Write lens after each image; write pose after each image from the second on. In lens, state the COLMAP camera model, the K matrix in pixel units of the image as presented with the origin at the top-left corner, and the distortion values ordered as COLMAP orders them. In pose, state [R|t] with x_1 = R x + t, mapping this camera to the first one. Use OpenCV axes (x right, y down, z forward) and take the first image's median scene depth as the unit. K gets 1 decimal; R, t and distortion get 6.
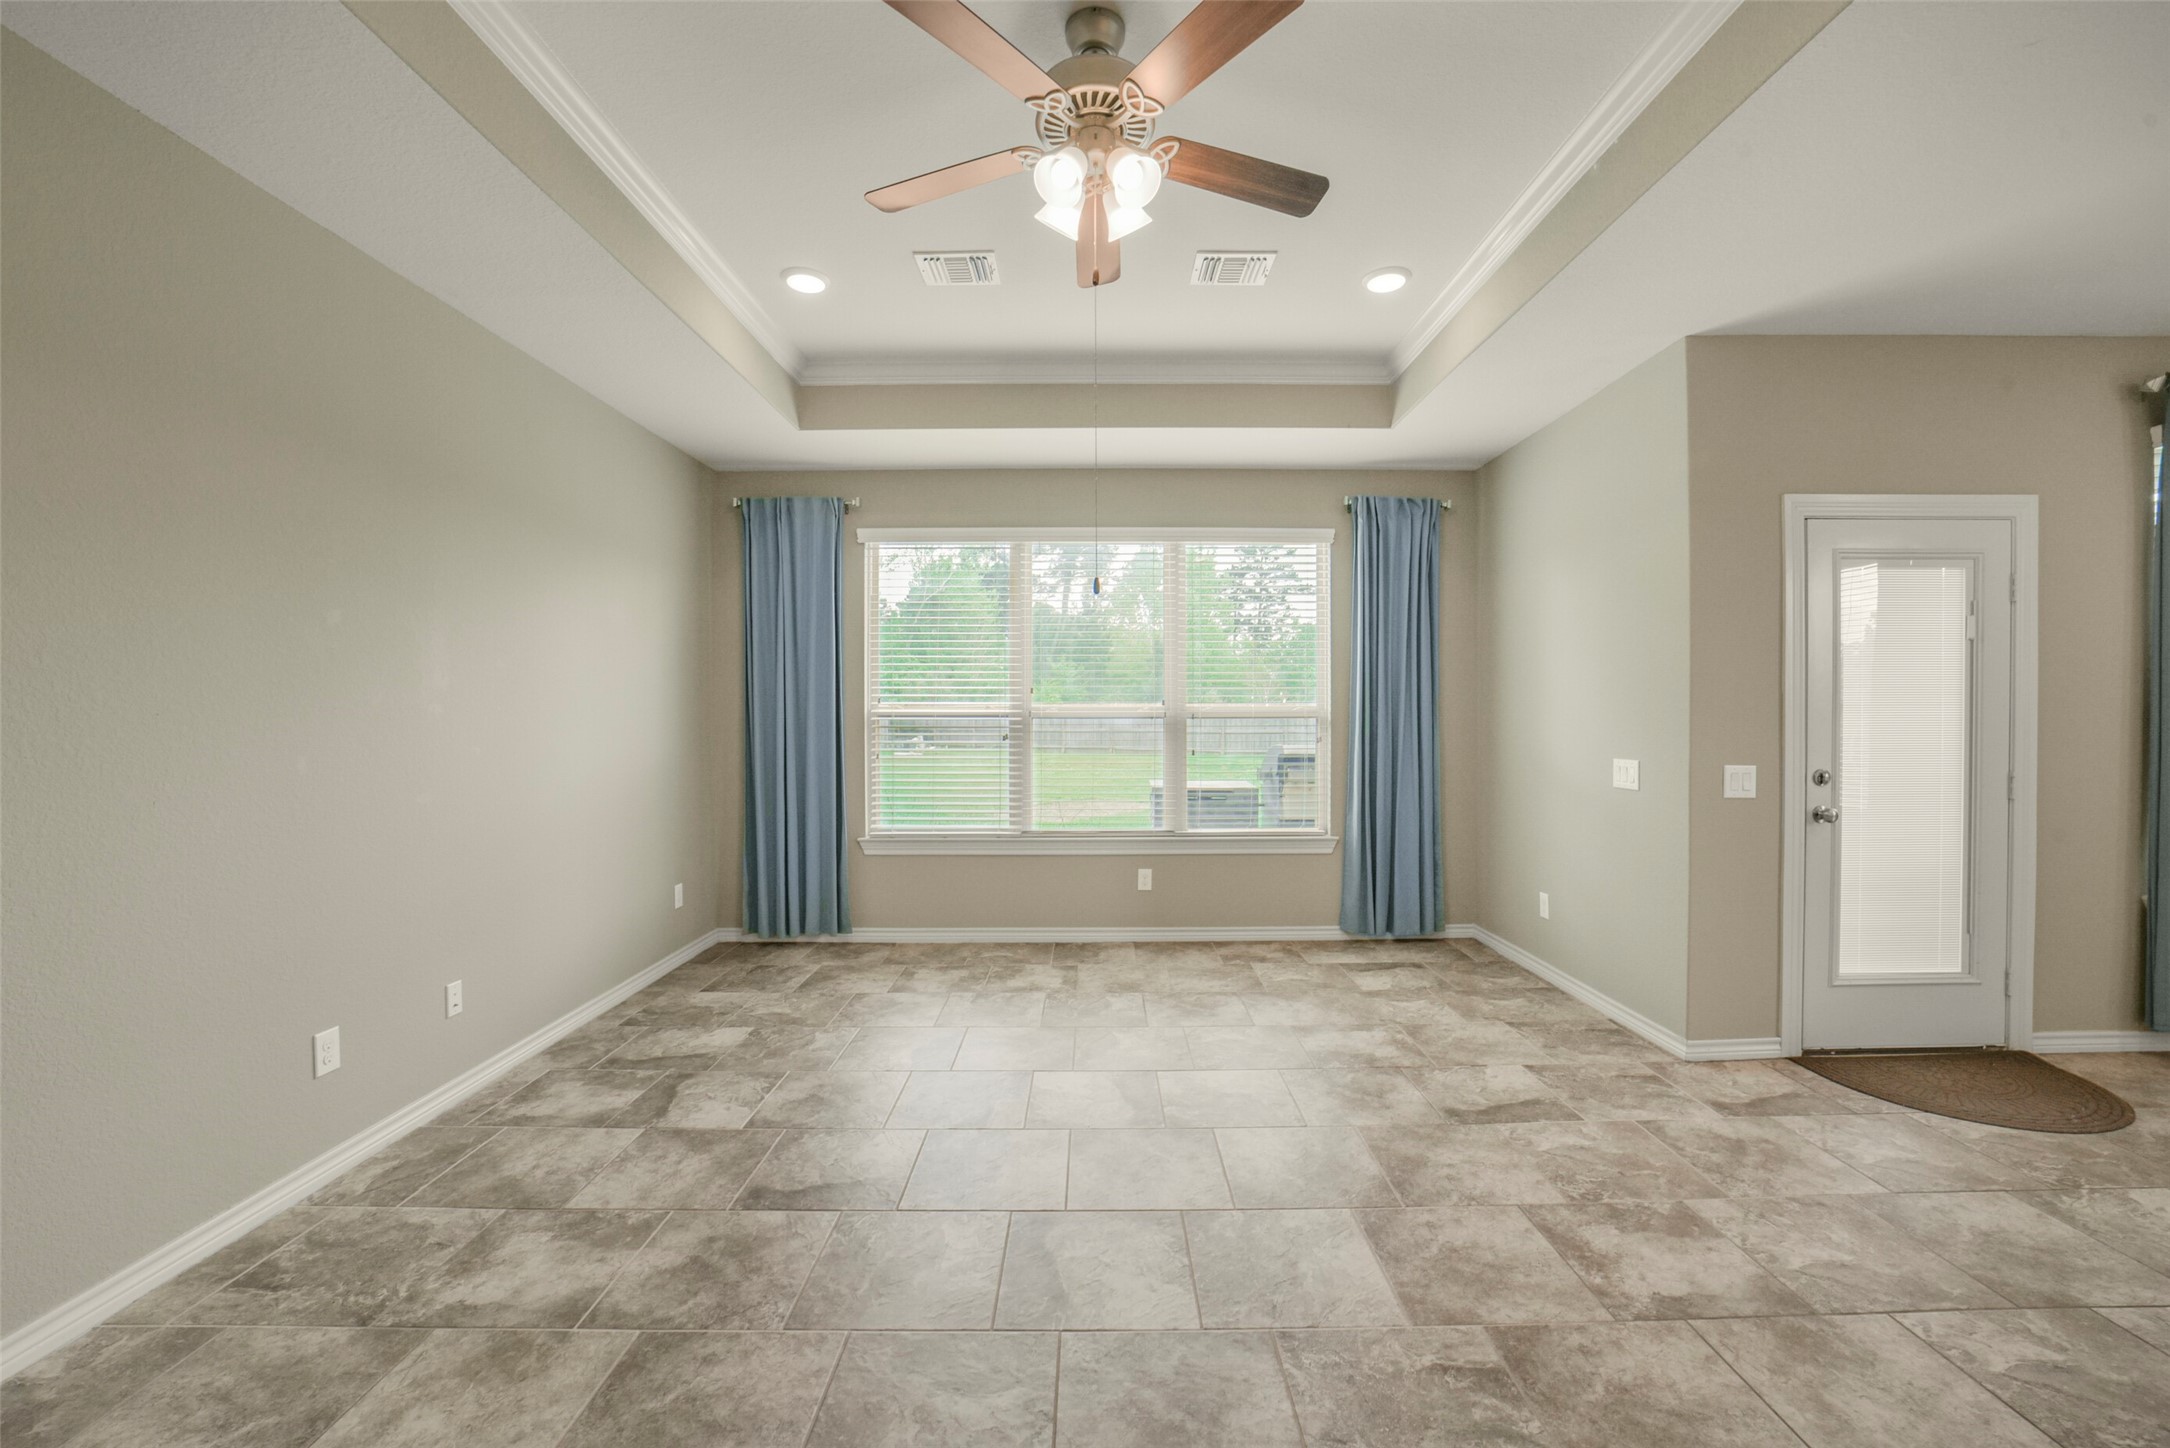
lens RADIAL K [[862.9, 0, 1093.4], [0, 862.9, 723.8], [0, 0, 1]] dist [-0.039994, 0.009765]
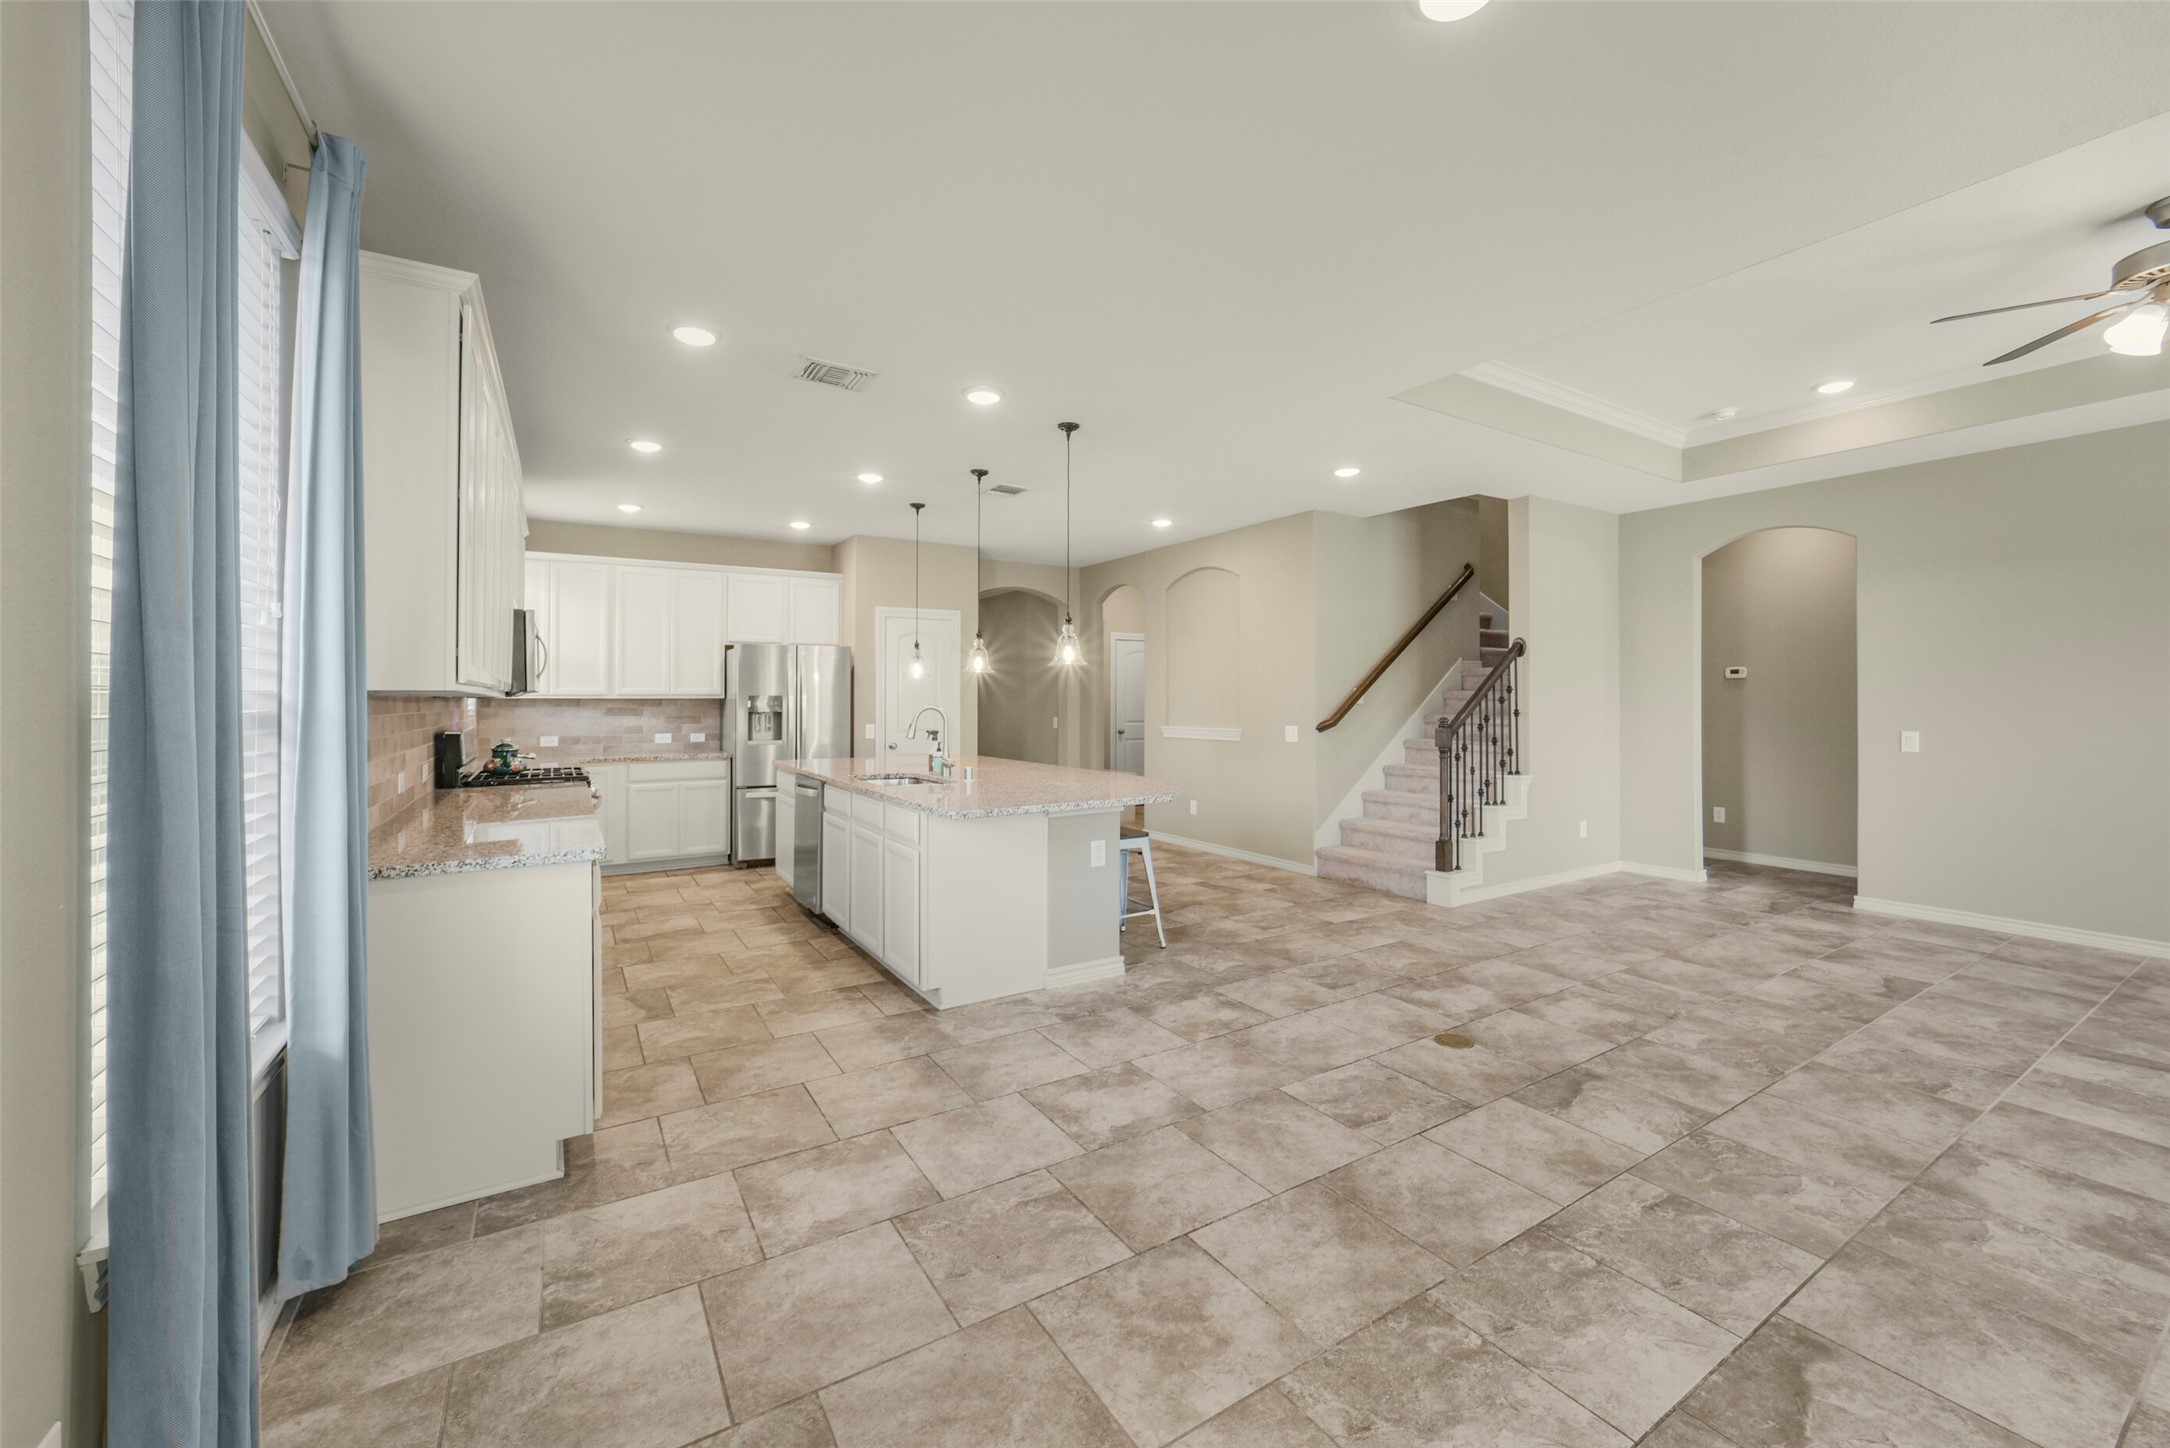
lens RADIAL K [[861.1, 0, 1087.8], [0, 861.1, 694.4], [0, 0, 1]] dist [-0.039824, 0.013358]
pose [[-0.847948, 0.006255, -0.530042, 1.329492], [-0.000262, 0.999925, 0.012220, -0.018427], [0.530079, 0.010501, -0.847883, 0.724962]]
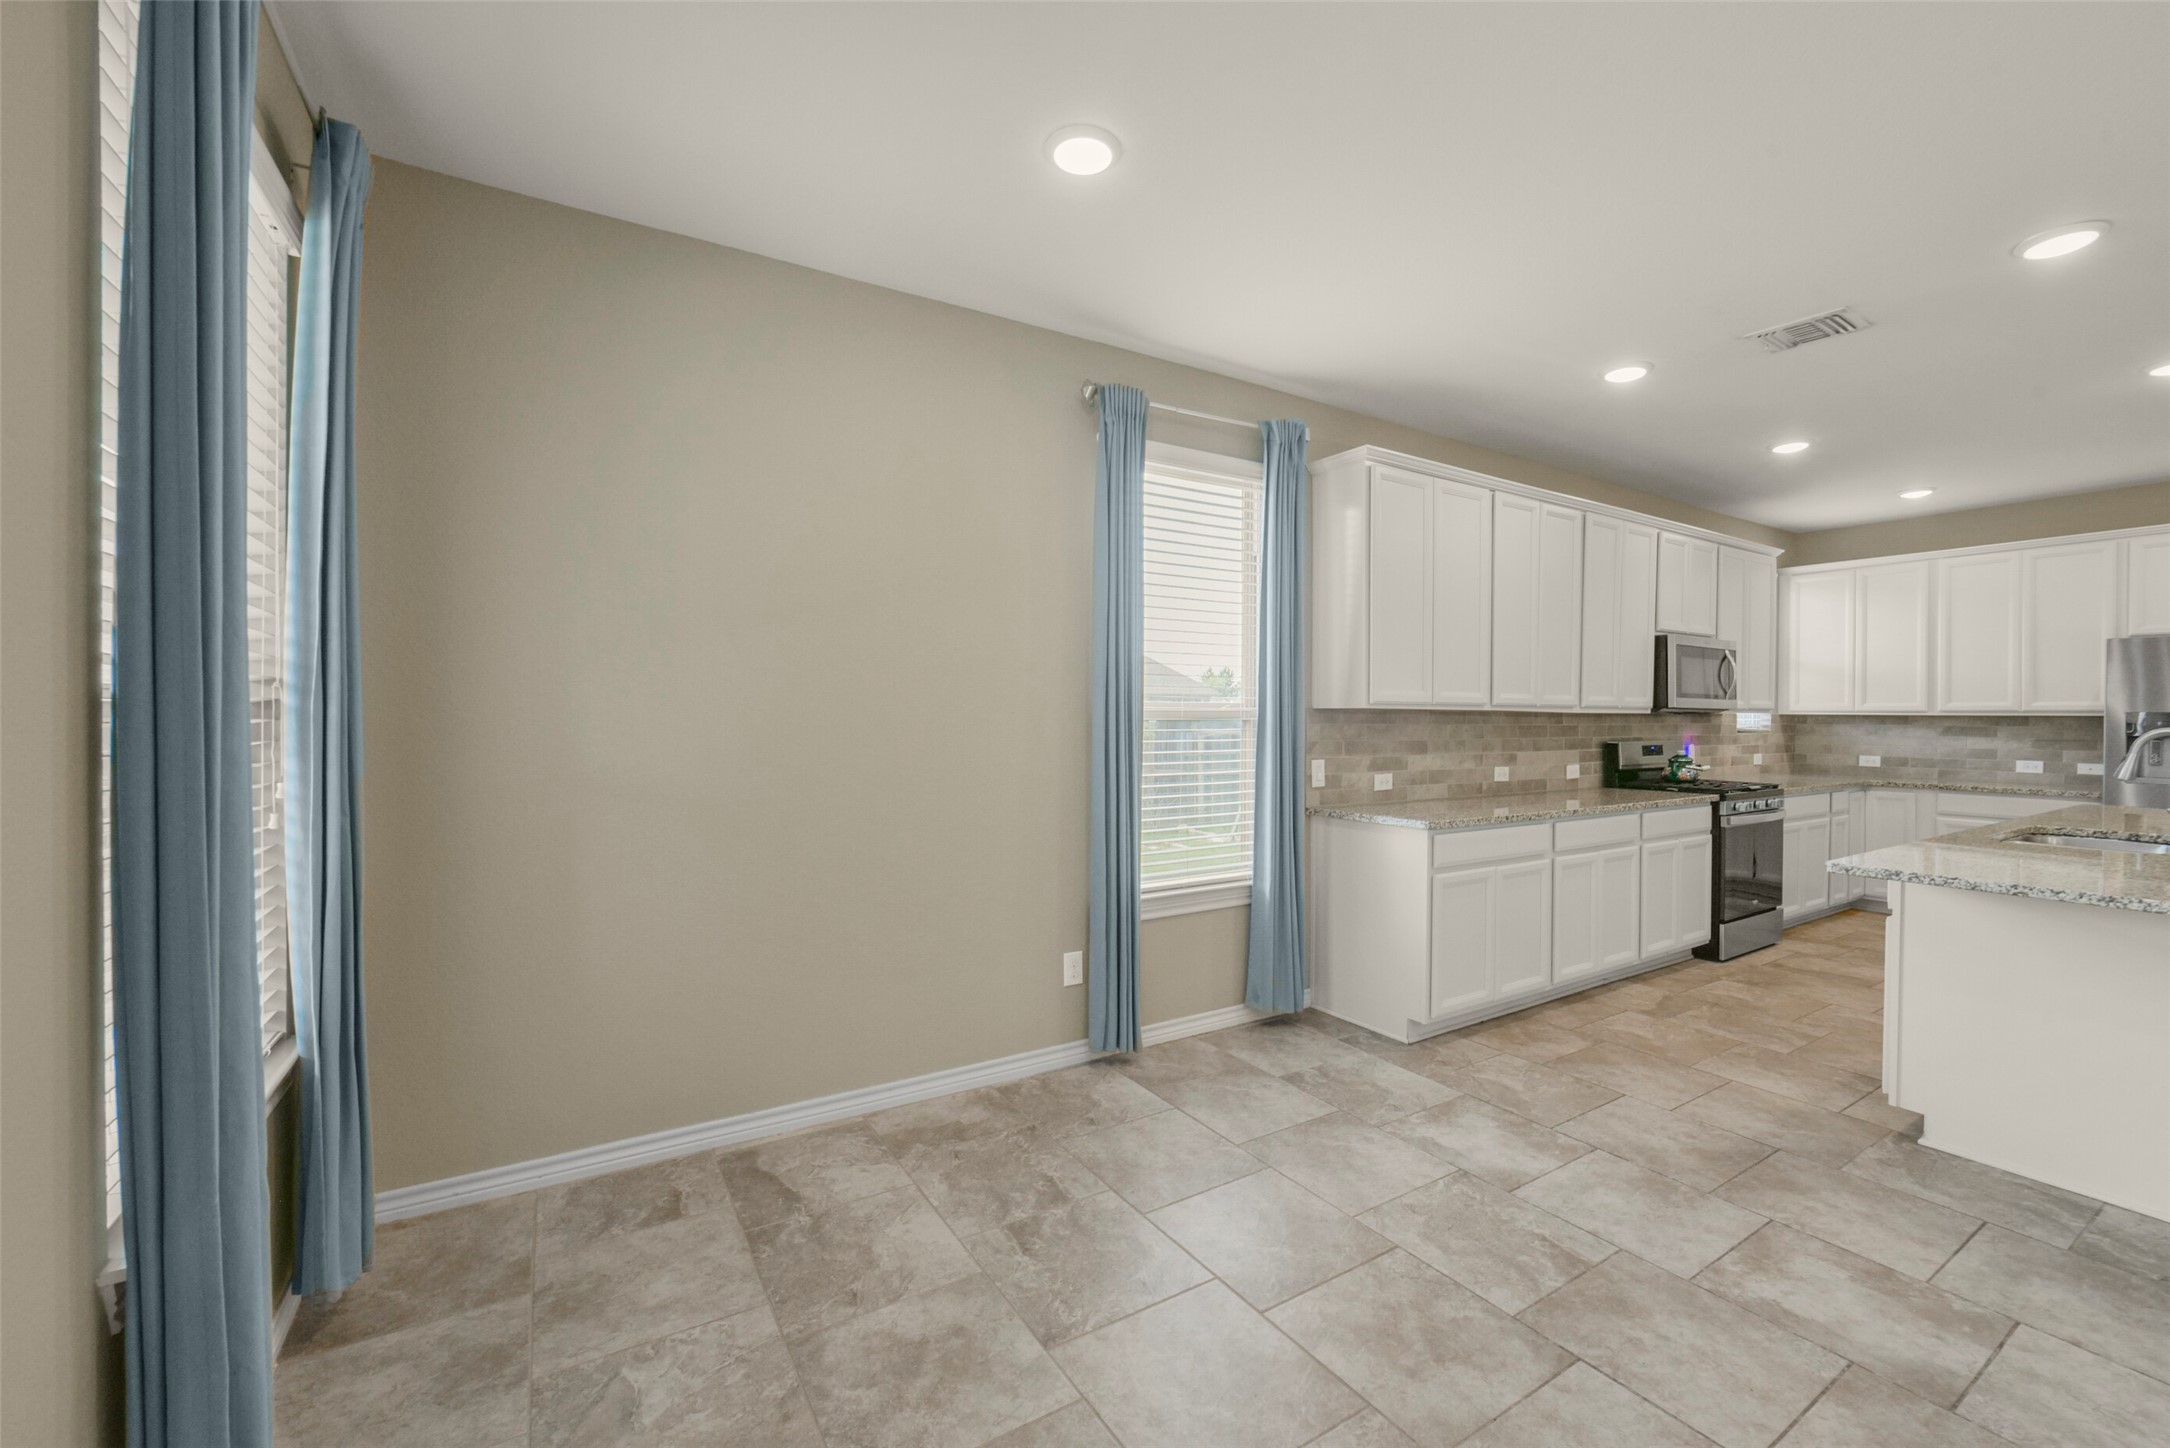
lens RADIAL K [[862.9, 0, 1093.4], [0, 862.9, 723.8], [0, 0, 1]] dist [-0.039994, 0.009765]
pose [[-0.515483, -0.003939, 0.856891, 0.692147], [0.013474, 0.999829, 0.012702, -0.010839], [-0.856794, 0.018093, -0.515341, 0.745472]]
